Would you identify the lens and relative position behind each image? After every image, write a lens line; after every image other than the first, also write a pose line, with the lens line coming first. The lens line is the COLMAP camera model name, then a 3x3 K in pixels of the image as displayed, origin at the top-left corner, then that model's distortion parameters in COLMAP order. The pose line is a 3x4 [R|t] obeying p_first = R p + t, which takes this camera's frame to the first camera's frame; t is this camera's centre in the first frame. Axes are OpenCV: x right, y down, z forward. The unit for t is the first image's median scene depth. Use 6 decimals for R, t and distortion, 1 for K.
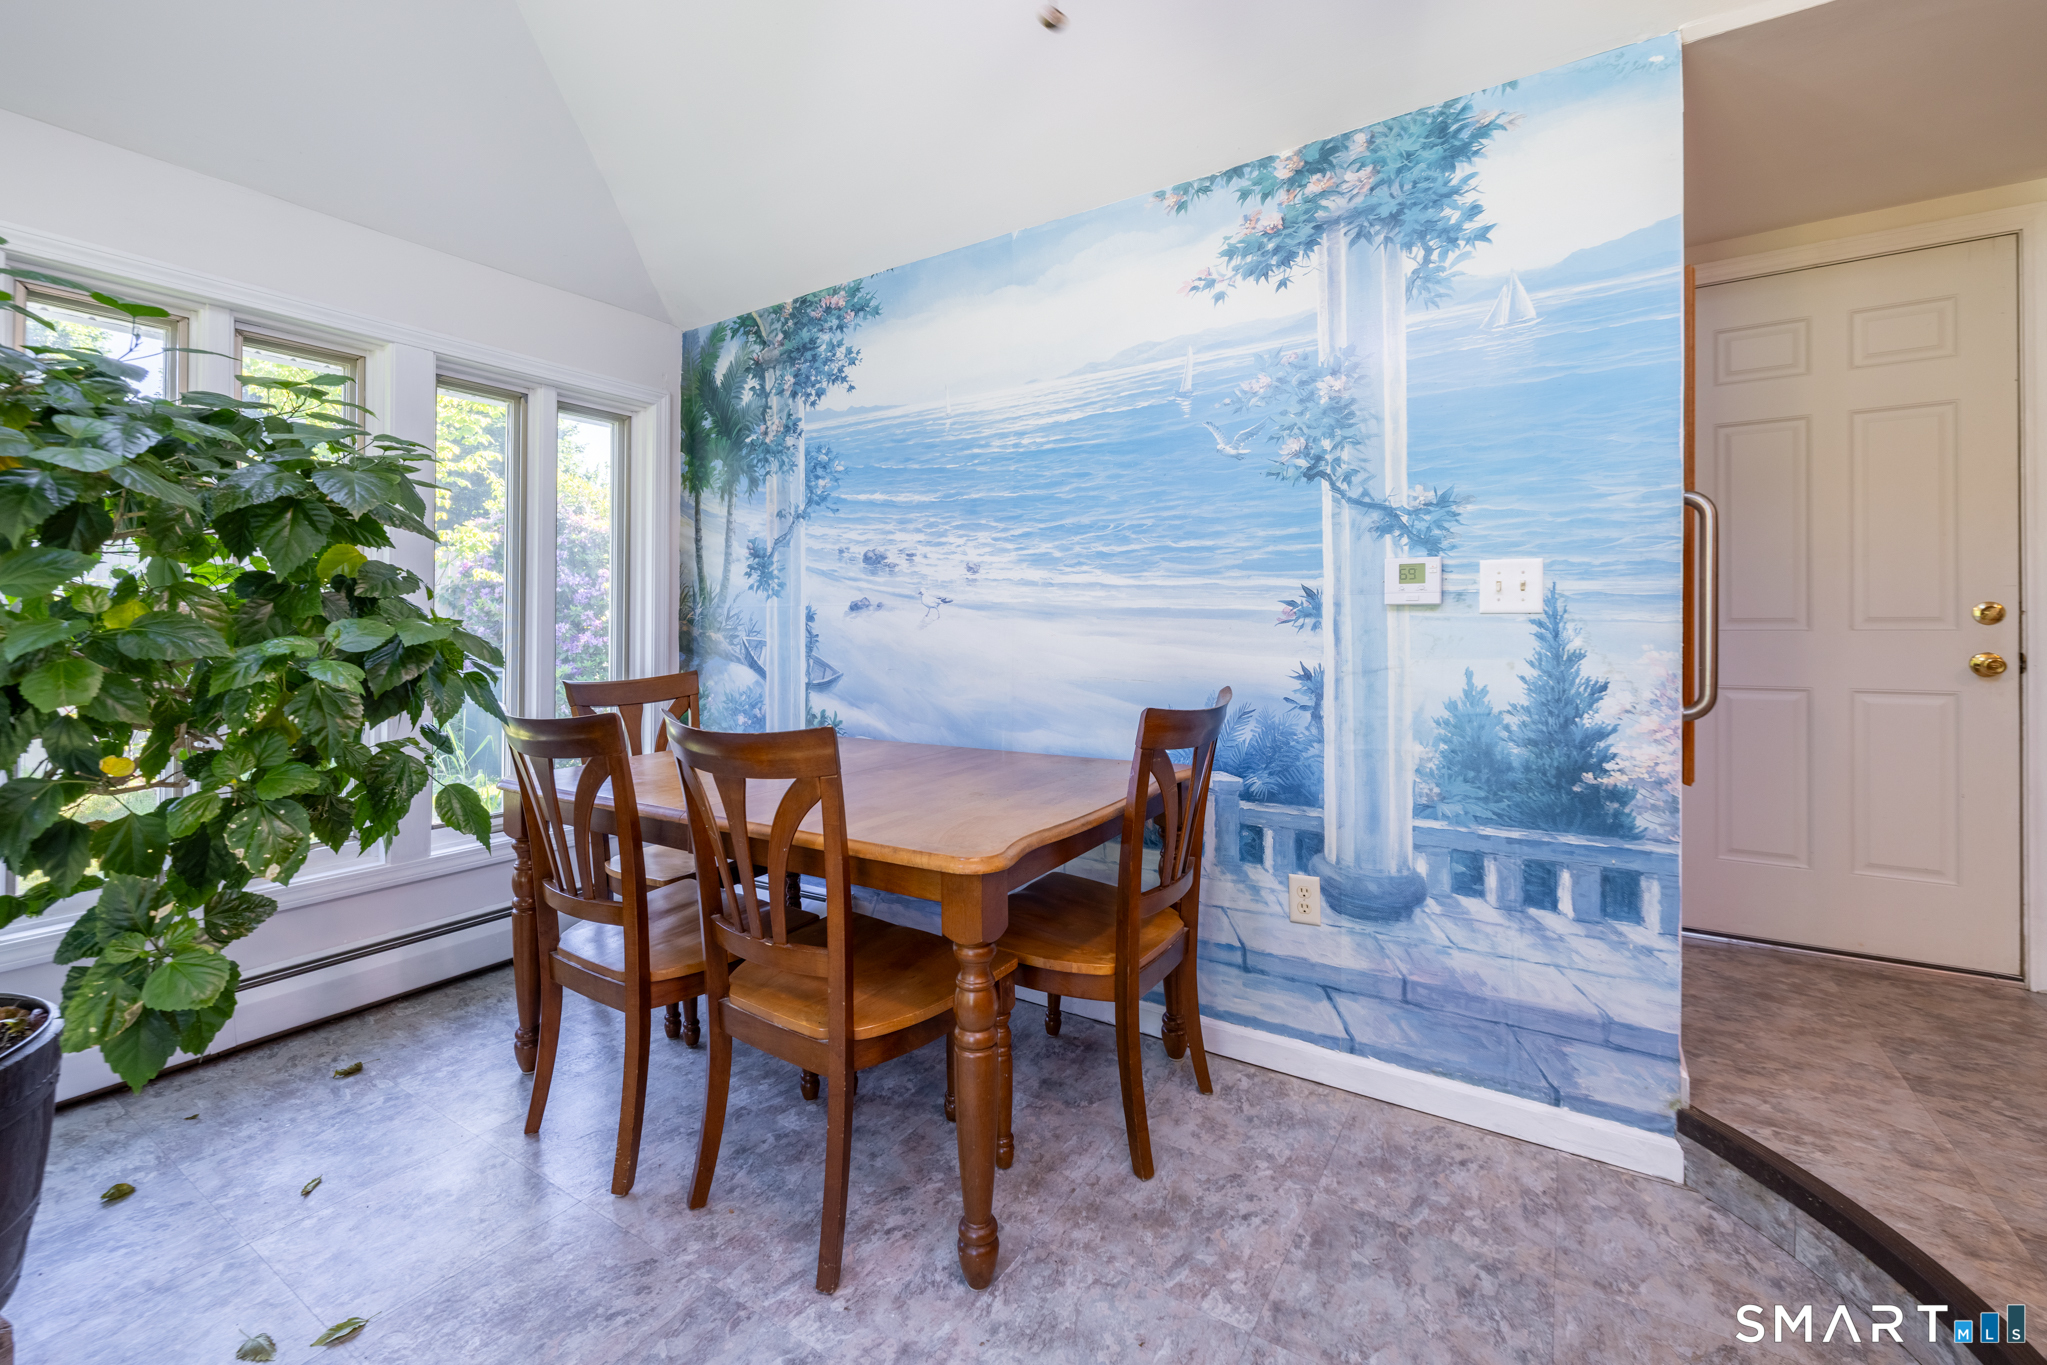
lens RADIAL K [[877.4, 0, 999.0], [0, 877.4, 620.3], [0, 0, 1]] dist [-0.000474, -0.000133]
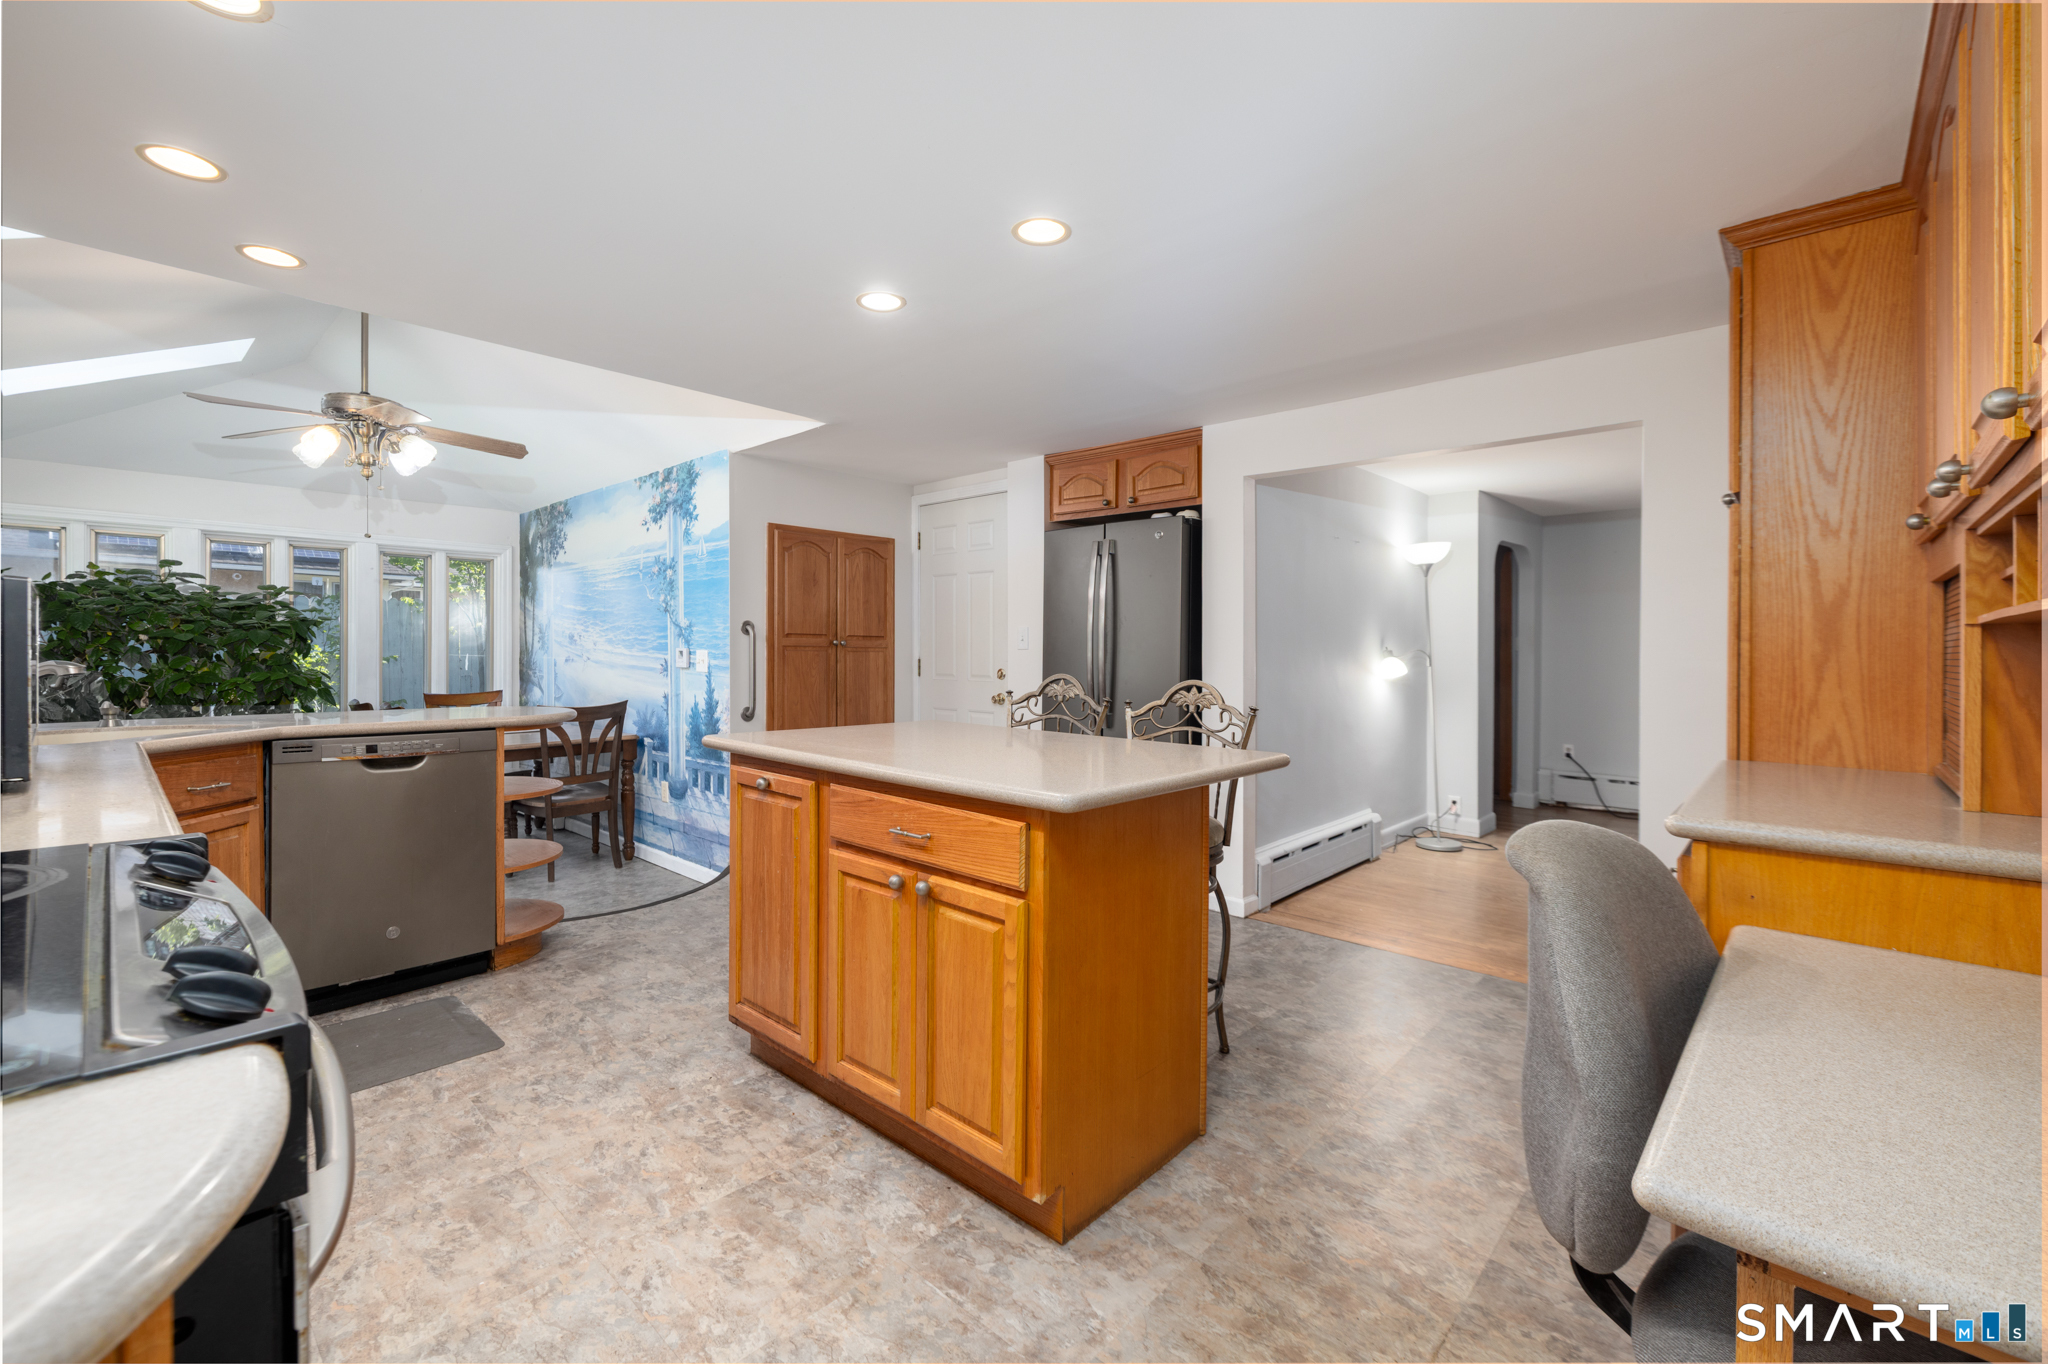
lens RADIAL K [[877.8, 0, 1022.4], [0, 877.8, 663.6], [0, 0, 1]] dist [-0.000474, -0.000133]
pose [[0.985995, 0.012575, -0.166303, 1.728001], [-0.009147, 0.999730, 0.021364, -0.085836], [0.166527, -0.019544, 0.985843, -1.182001]]
